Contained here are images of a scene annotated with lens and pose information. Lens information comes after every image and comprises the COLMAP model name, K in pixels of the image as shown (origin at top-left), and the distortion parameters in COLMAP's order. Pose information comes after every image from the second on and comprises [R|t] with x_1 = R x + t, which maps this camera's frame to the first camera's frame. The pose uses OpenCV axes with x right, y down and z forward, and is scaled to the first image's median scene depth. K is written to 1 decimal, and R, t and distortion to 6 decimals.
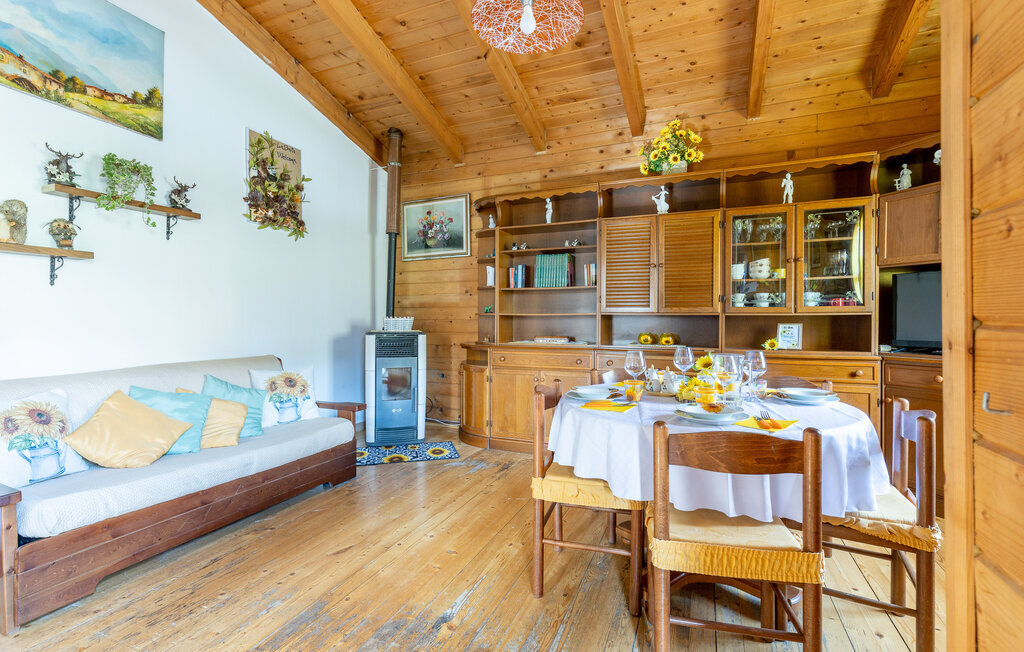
lens RADIAL K [[456.3, 0, 507.6], [0, 456.3, 319.8], [0, 0, 1]] dist [0.009987, -0.002524]
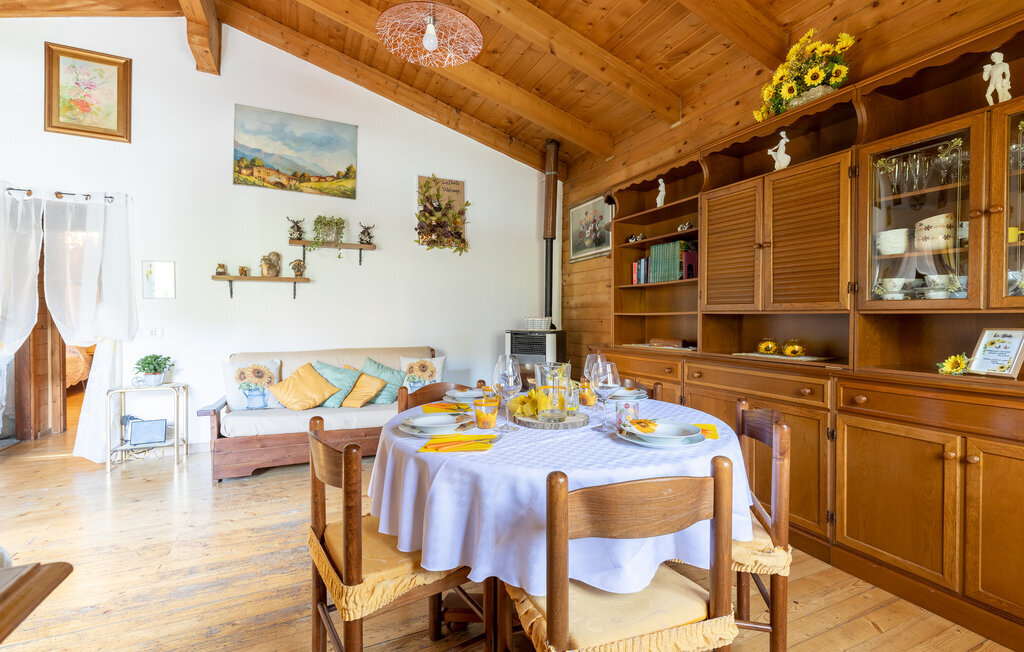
lens RADIAL K [[456.3, 0, 510.7], [0, 456.3, 322.4], [0, 0, 1]] dist [0.009987, -0.002524]
pose [[0.743011, 0.006288, -0.669249, 0.523683], [-0.001832, 0.999971, 0.007361, -0.001595], [0.669276, -0.004243, 0.743001, 0.194853]]
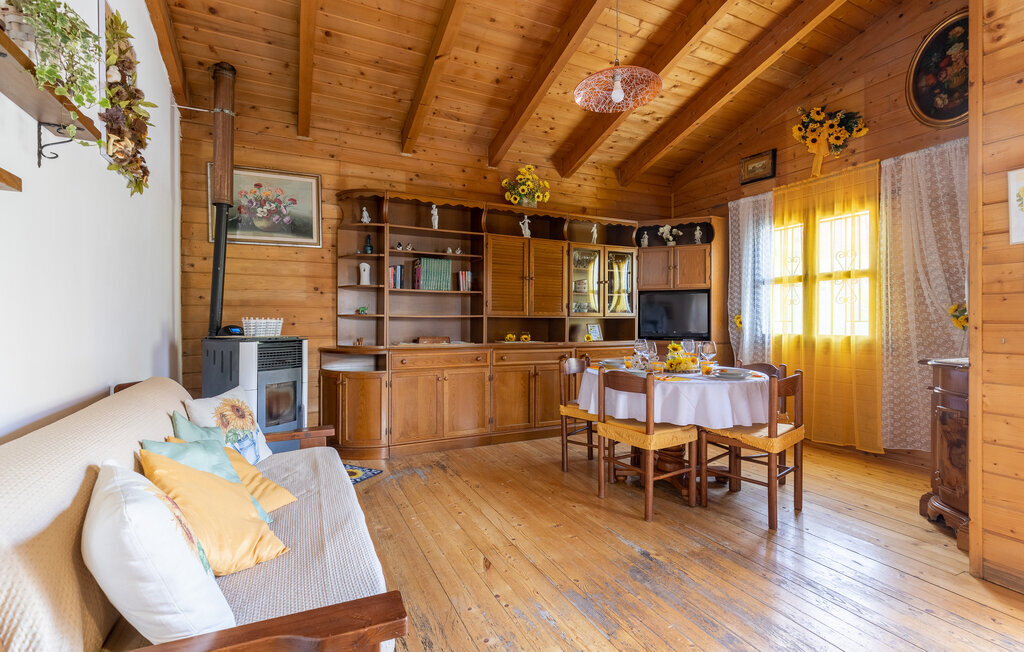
lens RADIAL K [[456.3, 0, 504.3], [0, 456.3, 323.4], [0, 0, 1]] dist [0.009987, -0.002524]
pose [[0.660158, -0.003606, 0.751118, -0.672662], [0.002067, 0.999993, 0.002984, 0.001795], [-0.751124, -0.000417, 0.660161, 0.222992]]
